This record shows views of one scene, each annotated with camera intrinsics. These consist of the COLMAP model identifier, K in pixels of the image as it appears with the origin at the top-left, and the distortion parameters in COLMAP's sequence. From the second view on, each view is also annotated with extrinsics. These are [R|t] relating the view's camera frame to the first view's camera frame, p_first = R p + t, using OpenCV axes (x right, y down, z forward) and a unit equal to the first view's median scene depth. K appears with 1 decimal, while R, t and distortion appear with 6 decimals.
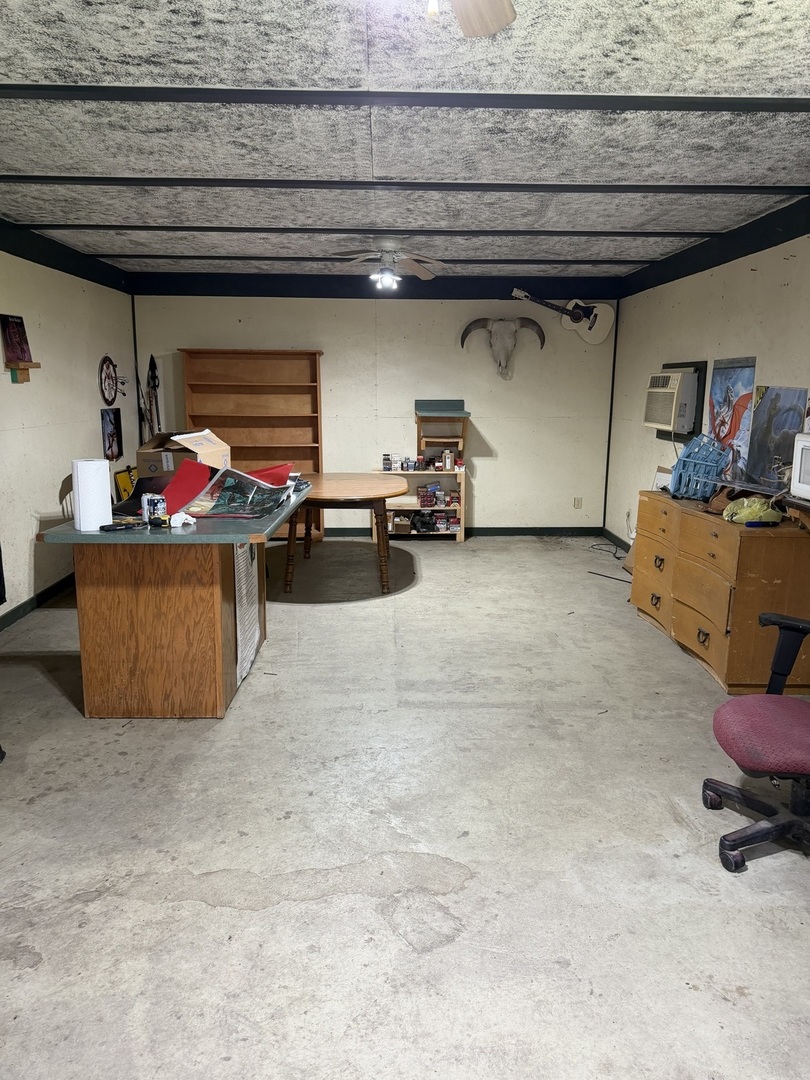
lens RADIAL K [[764.3, 0, 409.1], [0, 764.3, 540.1], [0, 0, 1]] dist [0.003145, 0.001722]
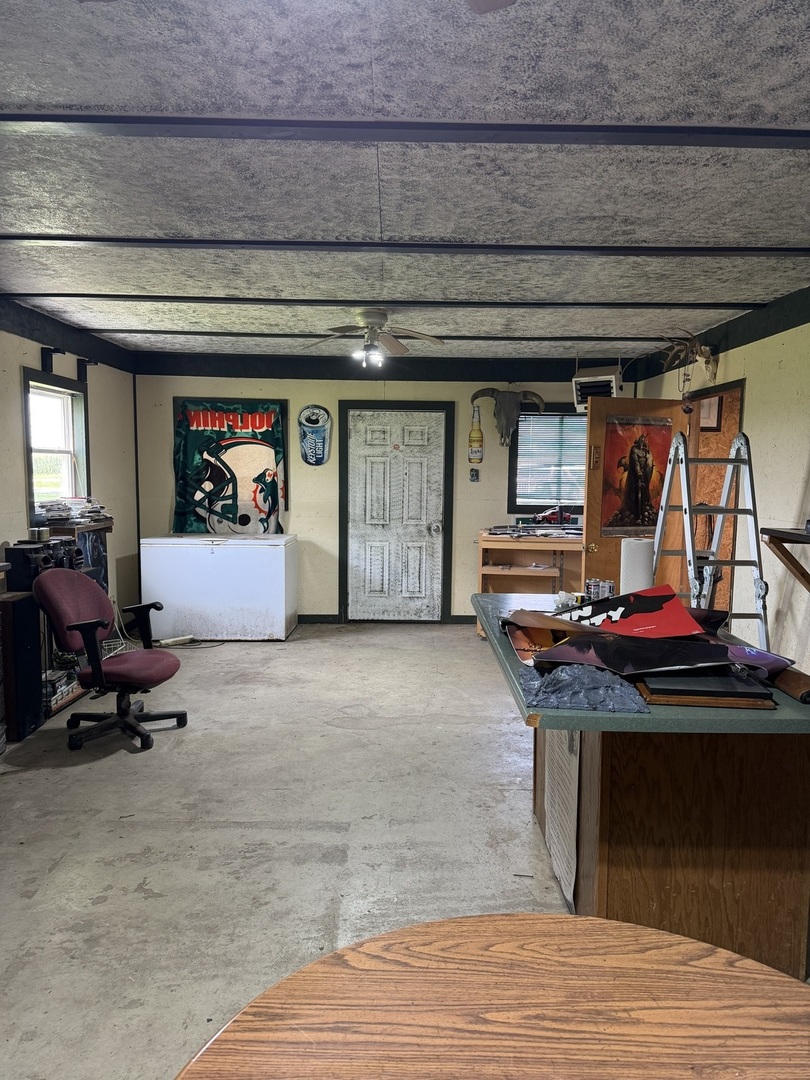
lens RADIAL K [[764.3, 0, 404.4], [0, 764.3, 542.3], [0, 0, 1]] dist [0.003145, 0.001722]
pose [[-0.999728, -0.015897, 0.017081, -0.095743], [-0.010157, 0.955498, 0.294823, -0.388193], [-0.021008, 0.294569, -0.955399, 1.905623]]
